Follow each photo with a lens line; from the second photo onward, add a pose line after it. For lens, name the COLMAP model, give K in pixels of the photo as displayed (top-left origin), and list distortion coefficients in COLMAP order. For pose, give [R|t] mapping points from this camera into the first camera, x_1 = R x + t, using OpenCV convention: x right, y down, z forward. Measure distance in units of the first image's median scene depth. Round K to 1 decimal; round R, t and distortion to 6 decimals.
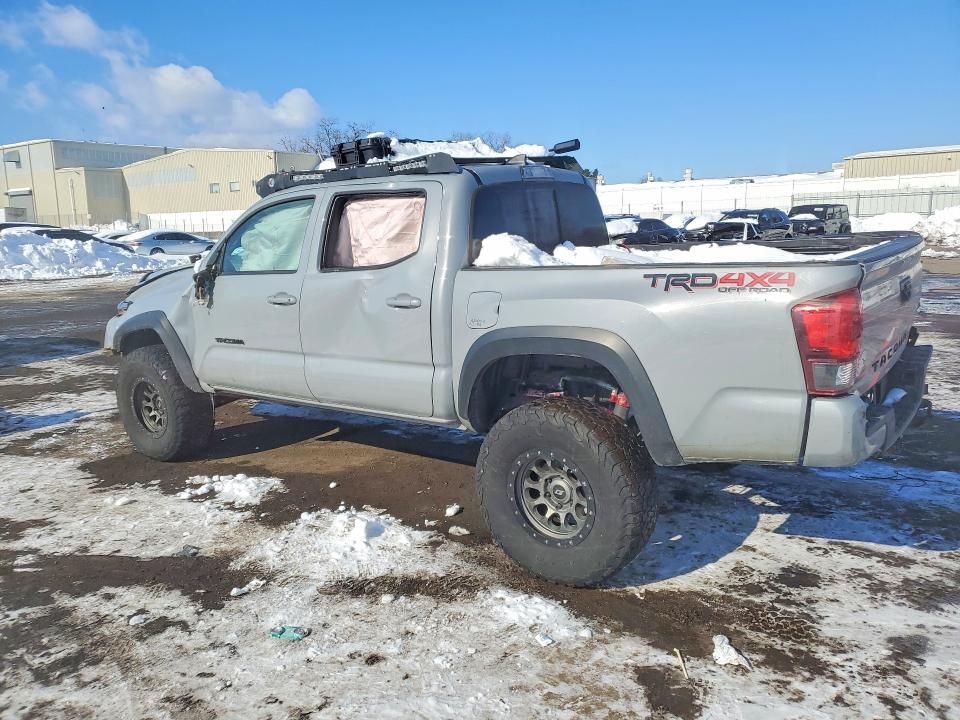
lens RADIAL K [[731.4, 0, 465.7], [0, 731.4, 358.9], [0, 0, 1]] dist [0.018572, 0.003166]
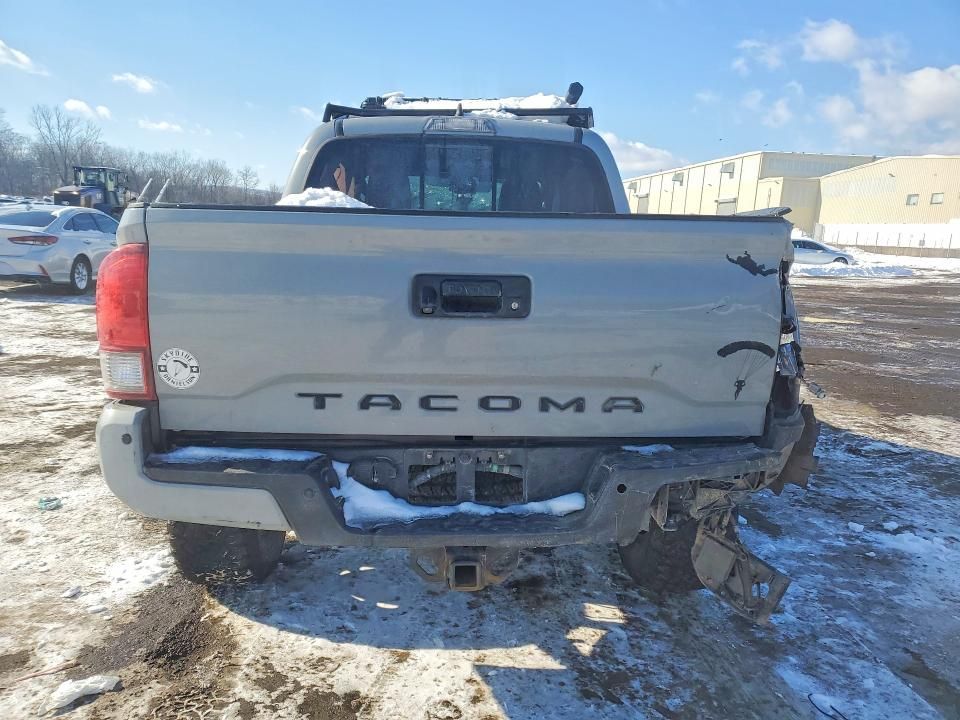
lens RADIAL K [[731.4, 0, 465.7], [0, 731.4, 358.9], [0, 0, 1]] dist [0.018572, 0.003166]
pose [[0.641673, 0.192466, -0.742437, 0.863962], [-0.202420, 0.976178, 0.078112, -0.074160], [0.739785, 0.100162, 0.665346, 0.561043]]
